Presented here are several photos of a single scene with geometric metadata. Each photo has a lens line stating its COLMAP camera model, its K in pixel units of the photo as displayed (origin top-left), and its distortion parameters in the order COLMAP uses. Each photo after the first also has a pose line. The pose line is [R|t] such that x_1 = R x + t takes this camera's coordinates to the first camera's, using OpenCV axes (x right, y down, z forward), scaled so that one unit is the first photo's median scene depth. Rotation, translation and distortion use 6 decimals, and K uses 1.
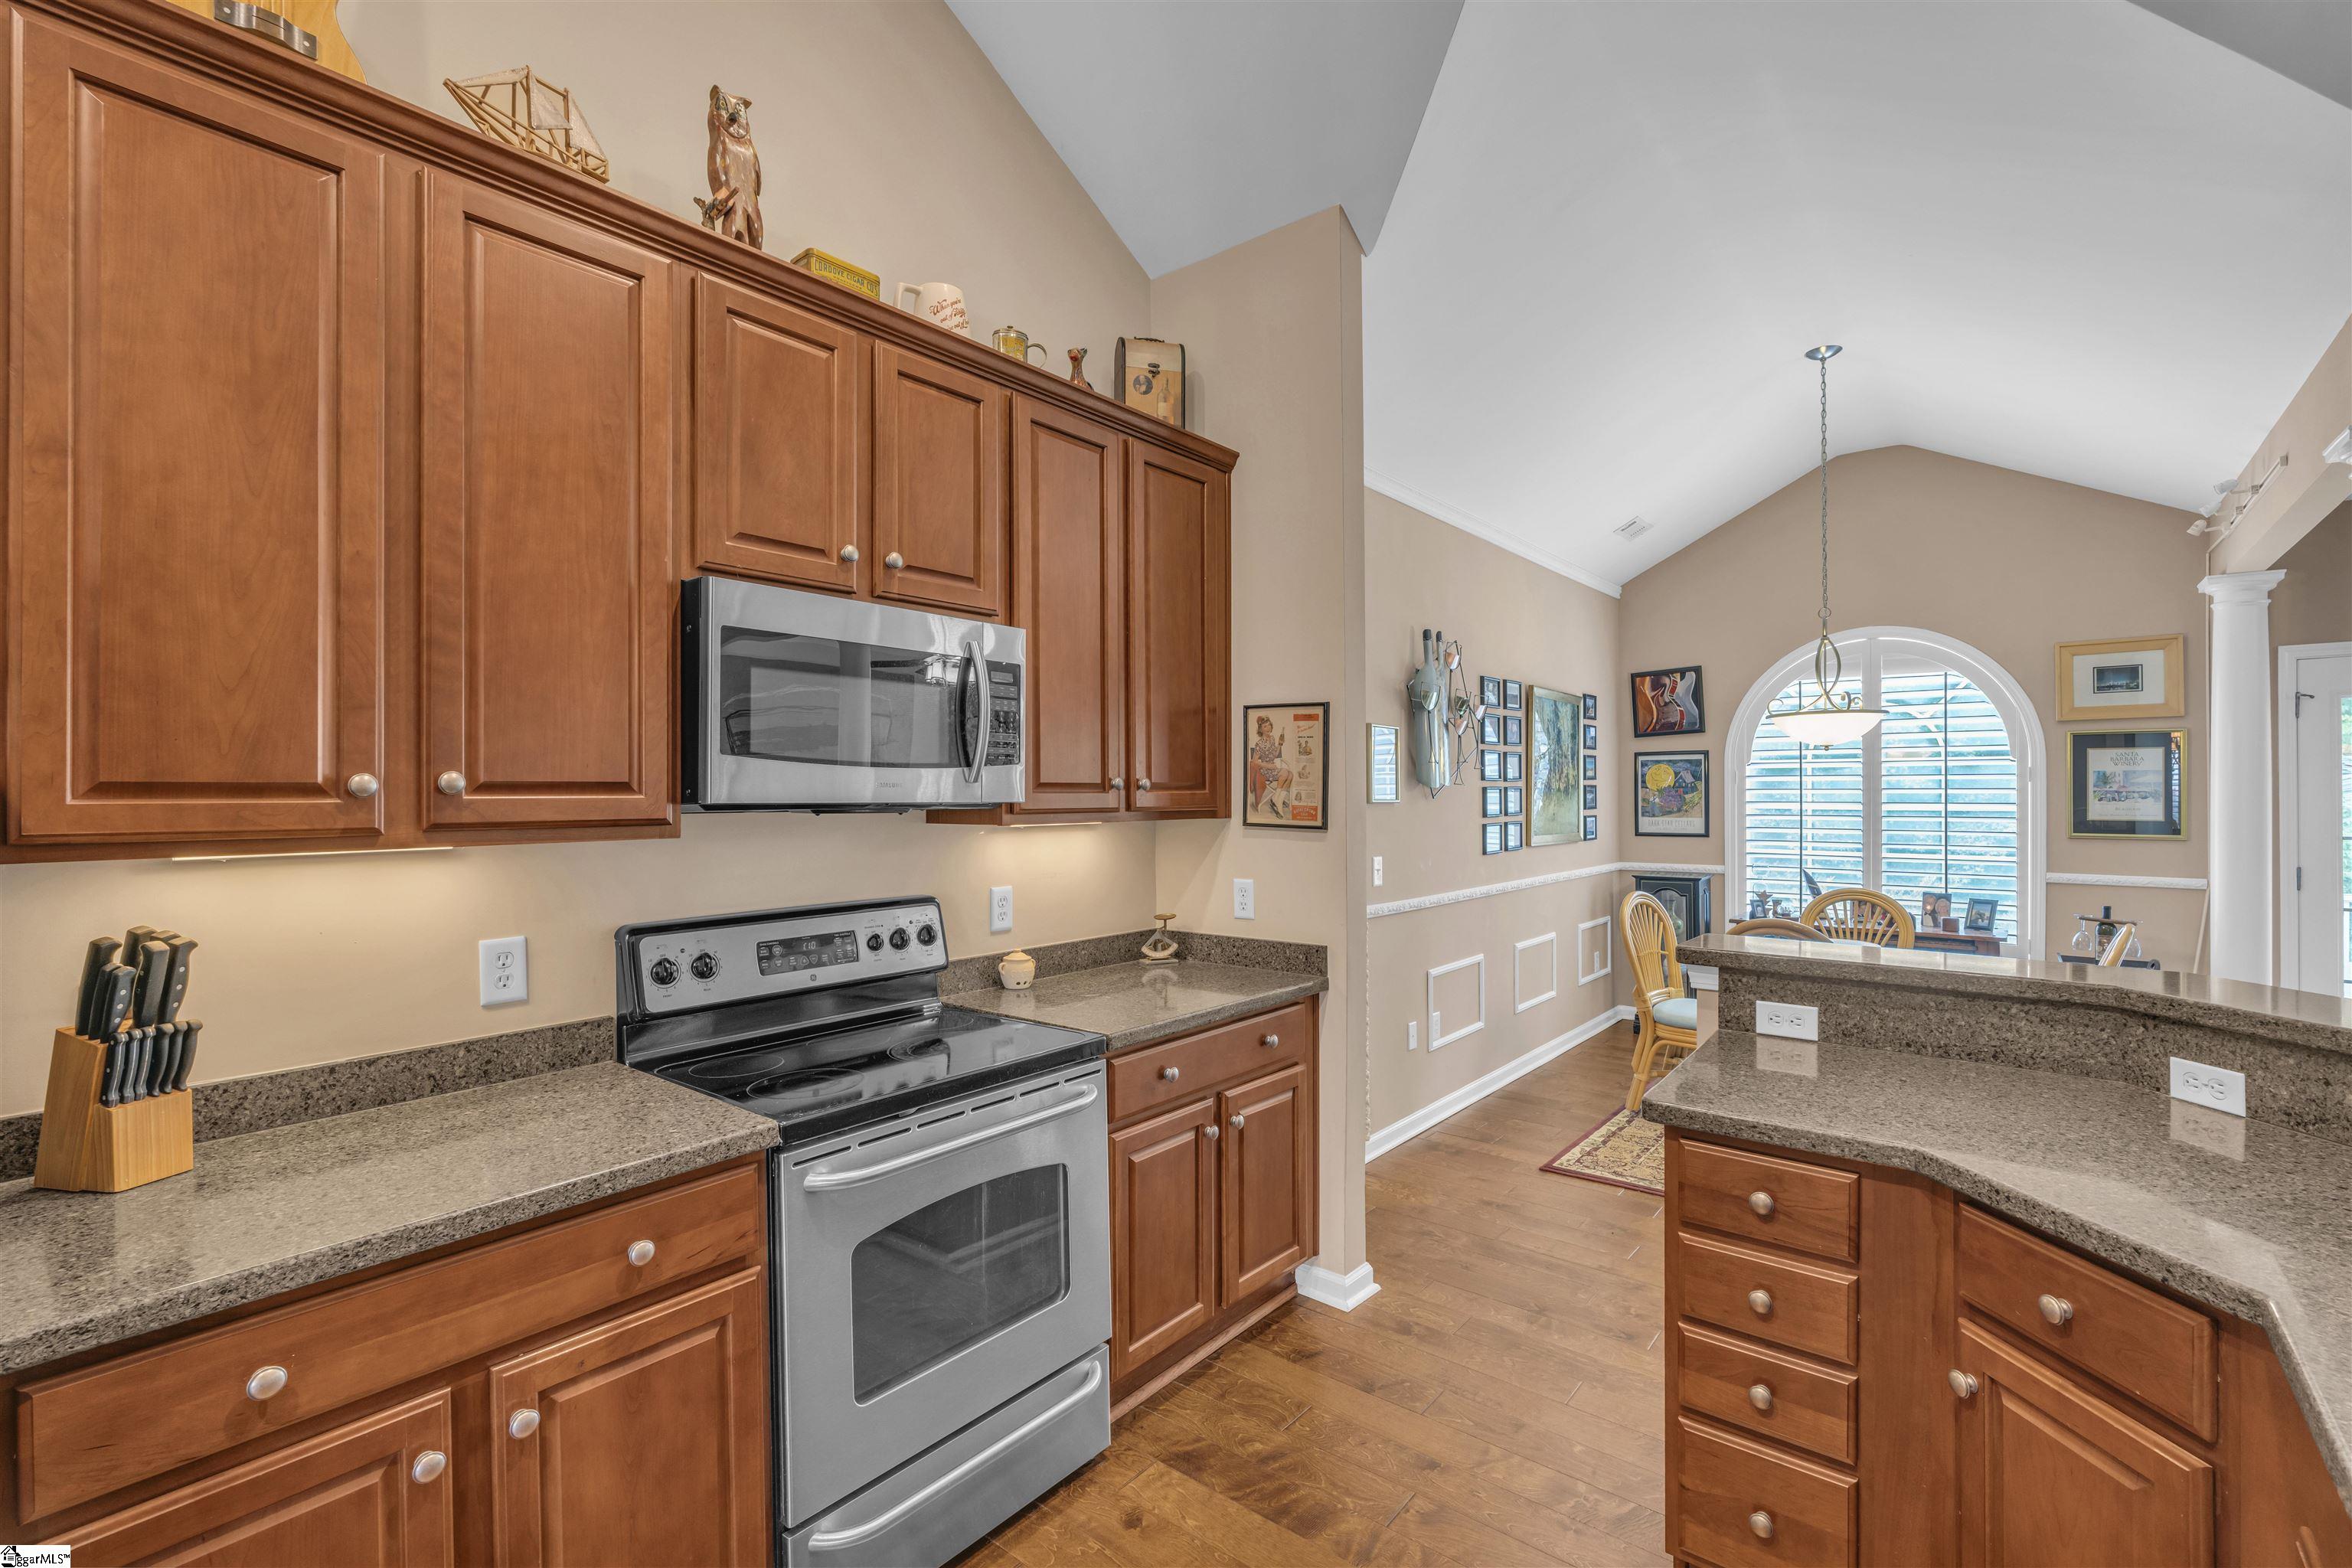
lens RADIAL K [[1037.7, 0, 1165.3], [0, 1037.7, 789.4], [0, 0, 1]] dist [-0.001612, -0.000593]
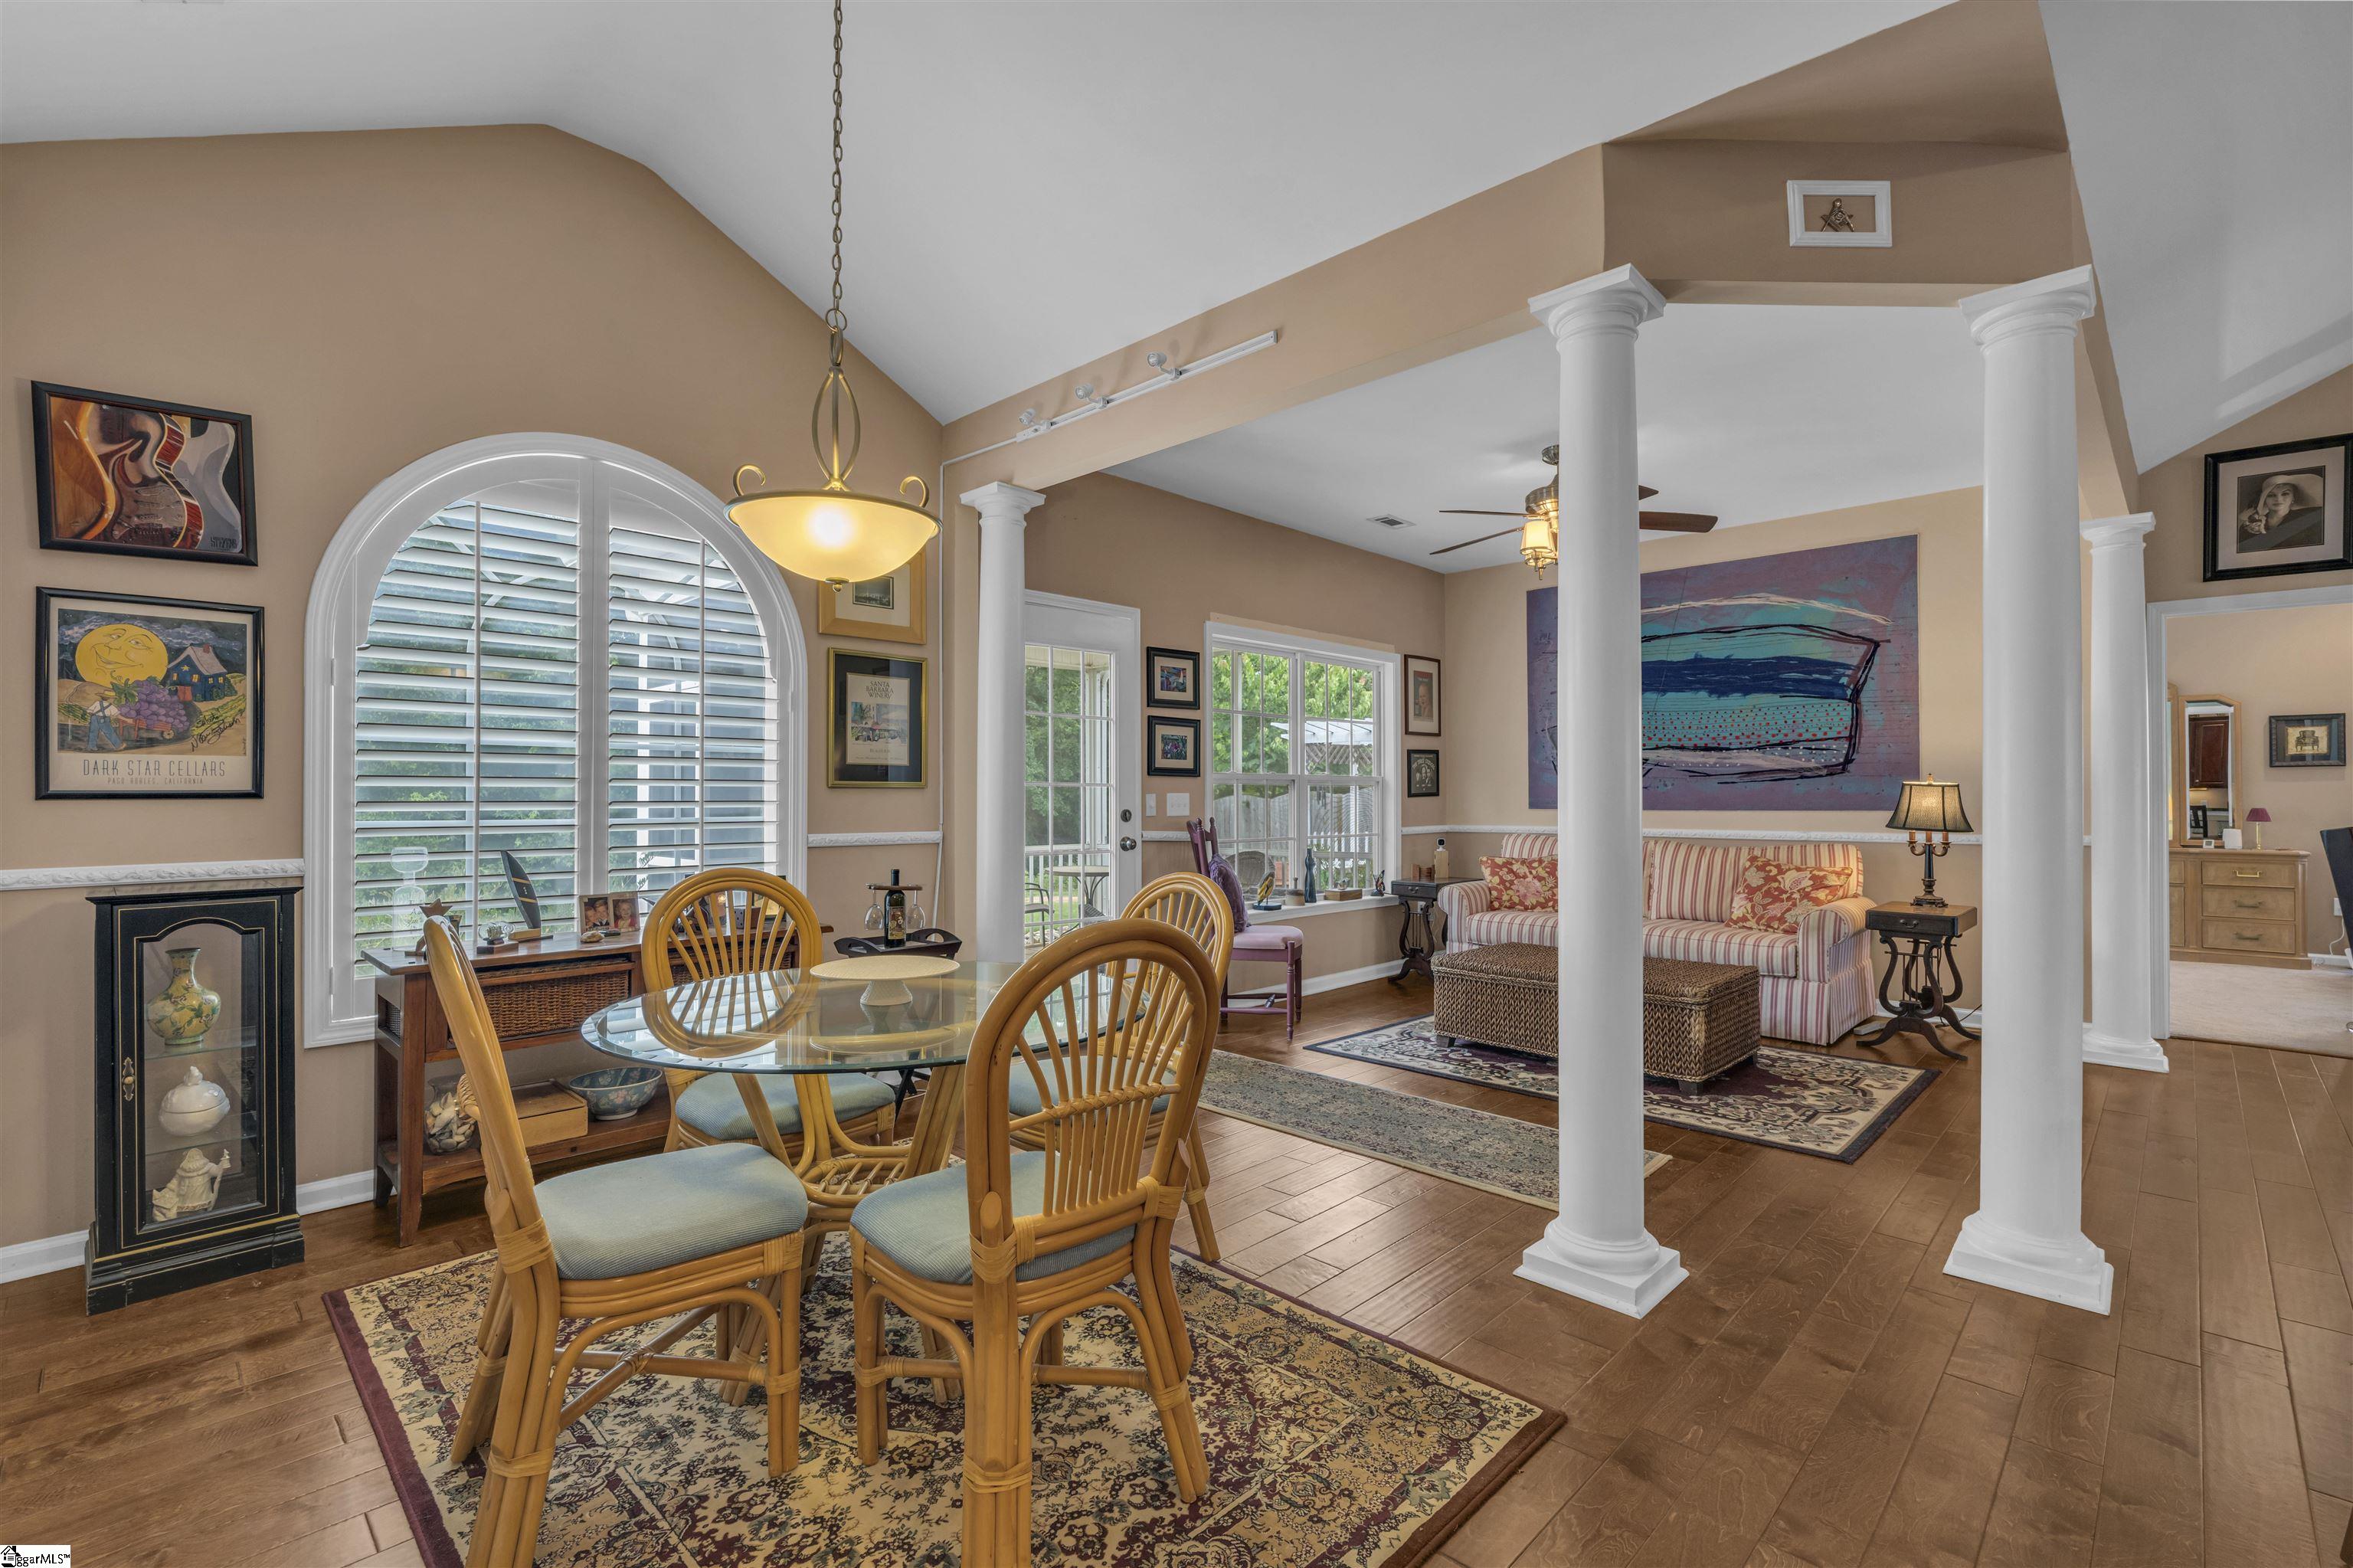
lens RADIAL K [[1038.2, 0, 1176.4], [0, 1038.2, 786.1], [0, 0, 1]] dist [-0.001612, -0.000593]
pose [[0.084644, 0.007367, 0.996384, 0.135383], [-0.006673, 0.999954, -0.006827, 0.052999], [-0.996389, -0.006071, 0.084689, 0.723408]]
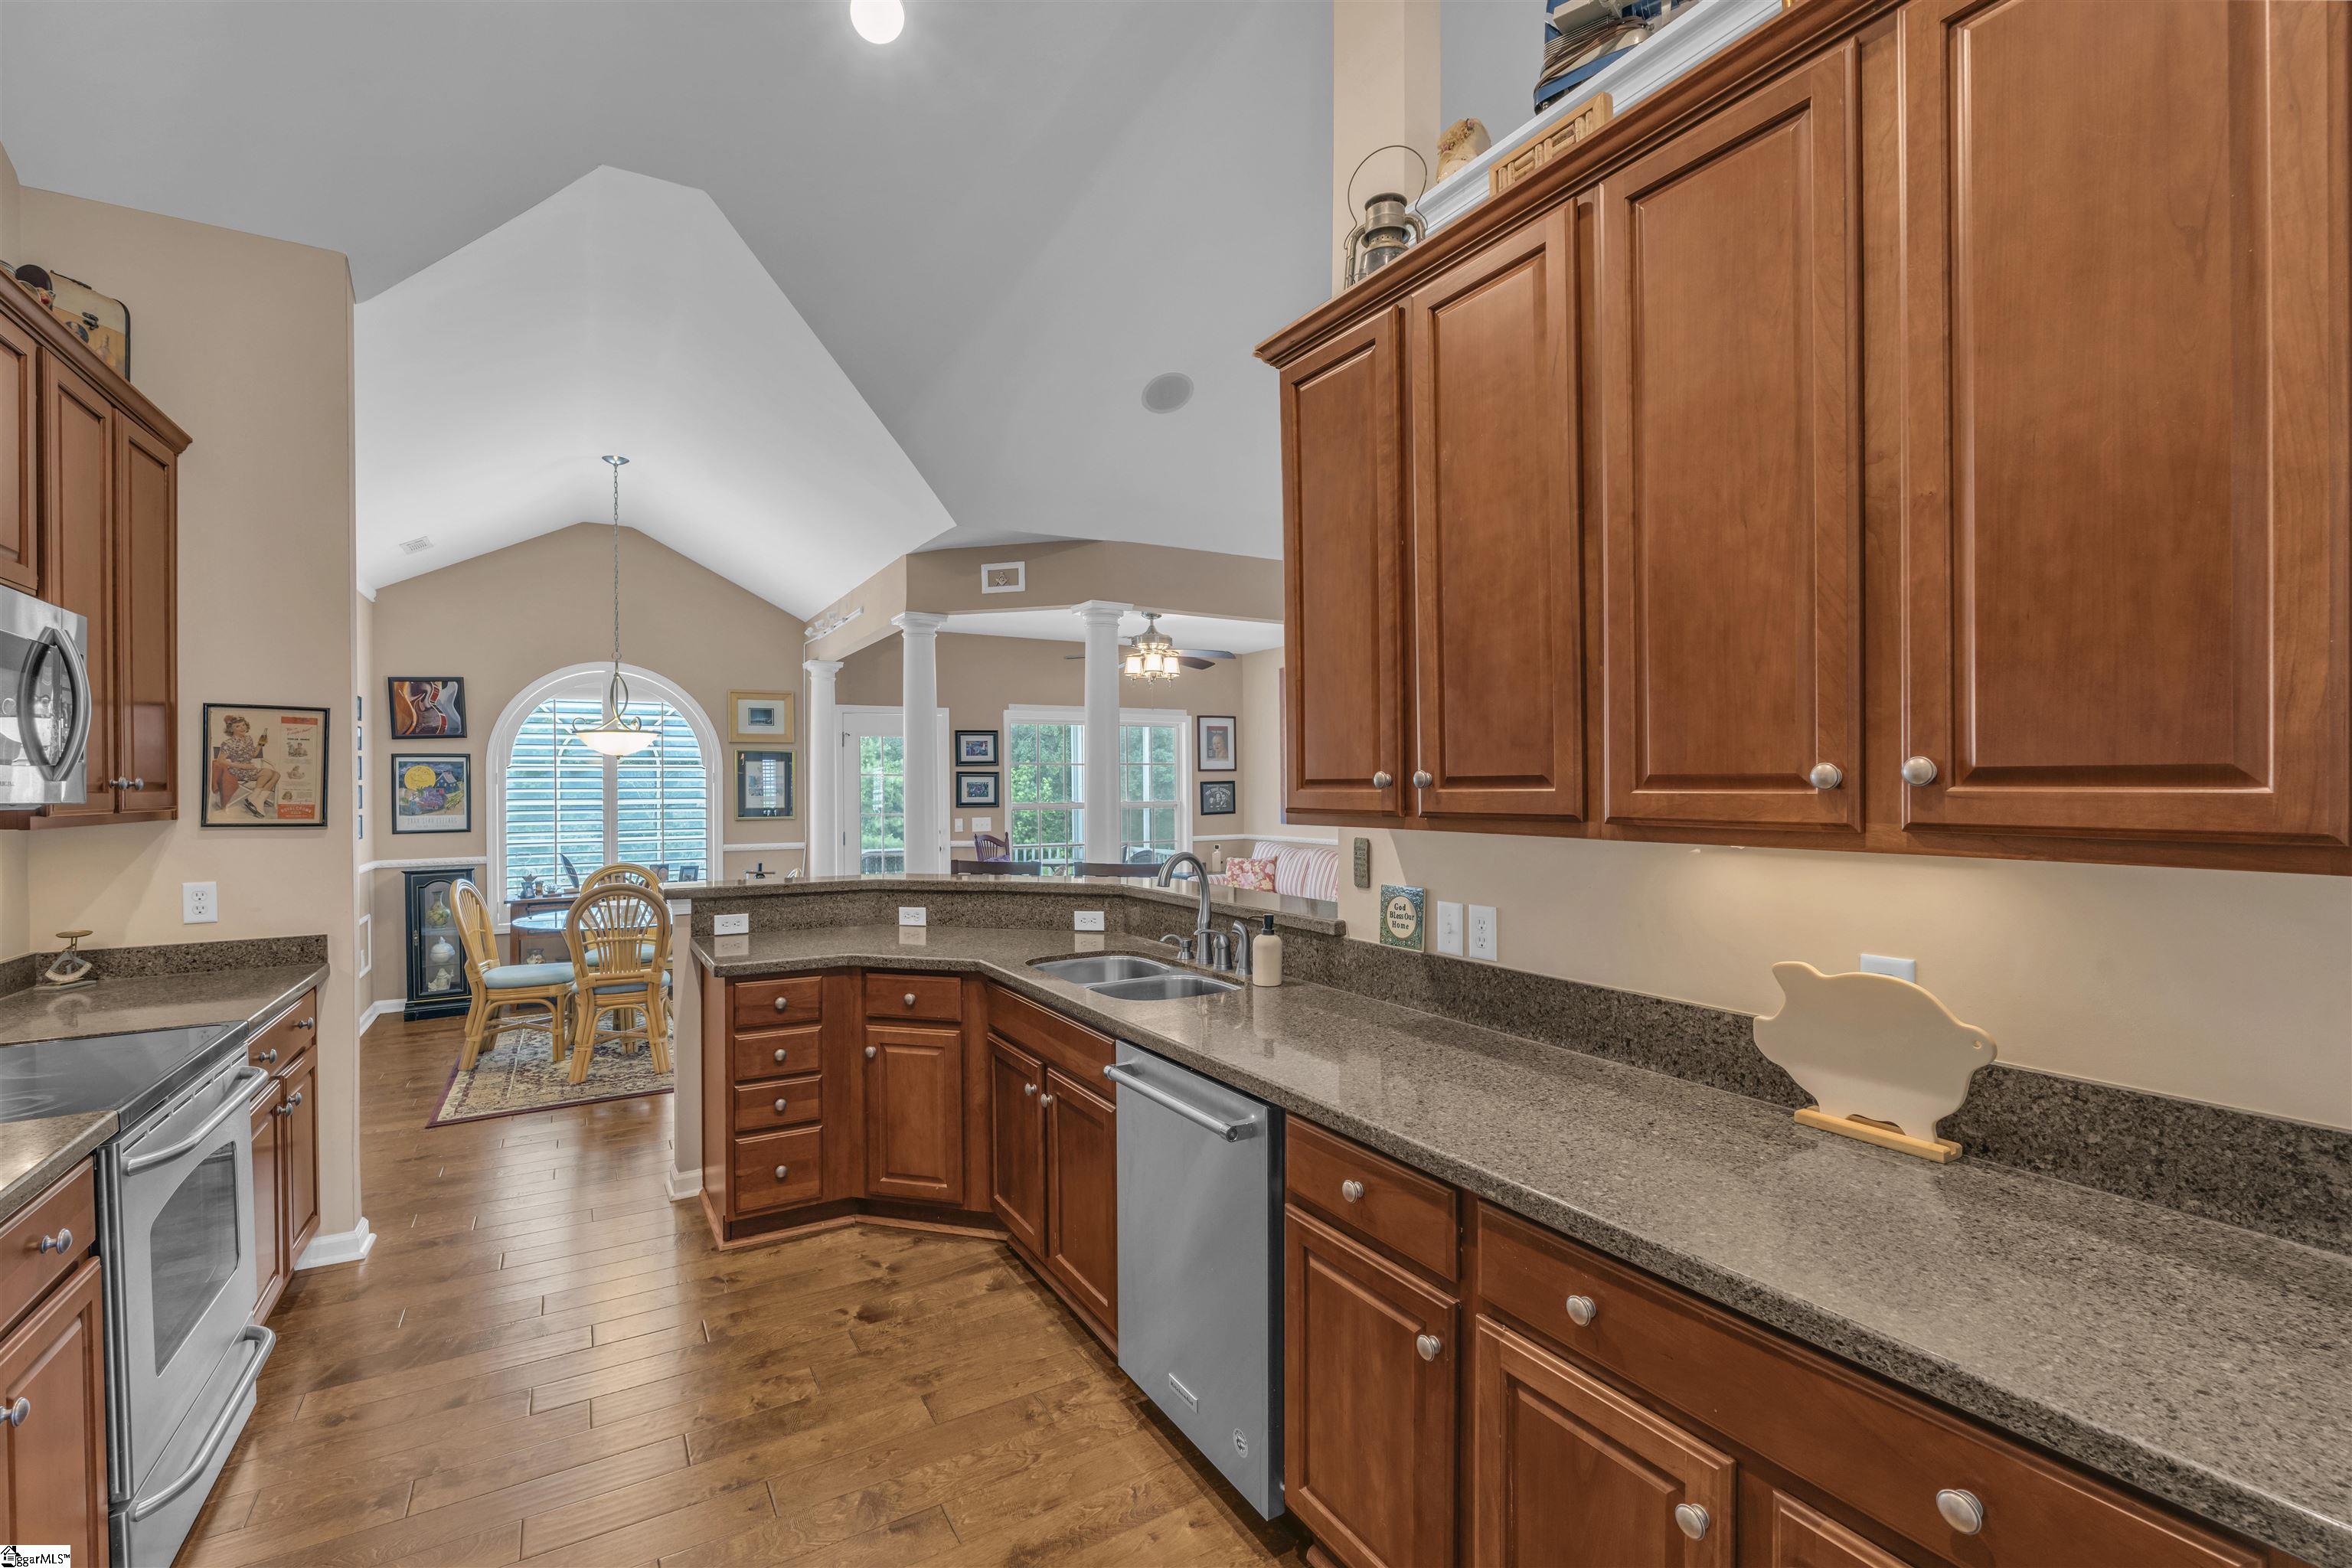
lens RADIAL K [[1037.7, 0, 1190.6], [0, 1037.7, 787.3], [0, 0, 1]] dist [-0.001612, -0.000593]
pose [[0.329350, -0.001565, 0.944207, -0.349866], [0.003585, 0.999993, 0.000407, 0.000771], [-0.944201, 0.003251, 0.329353, -0.123395]]
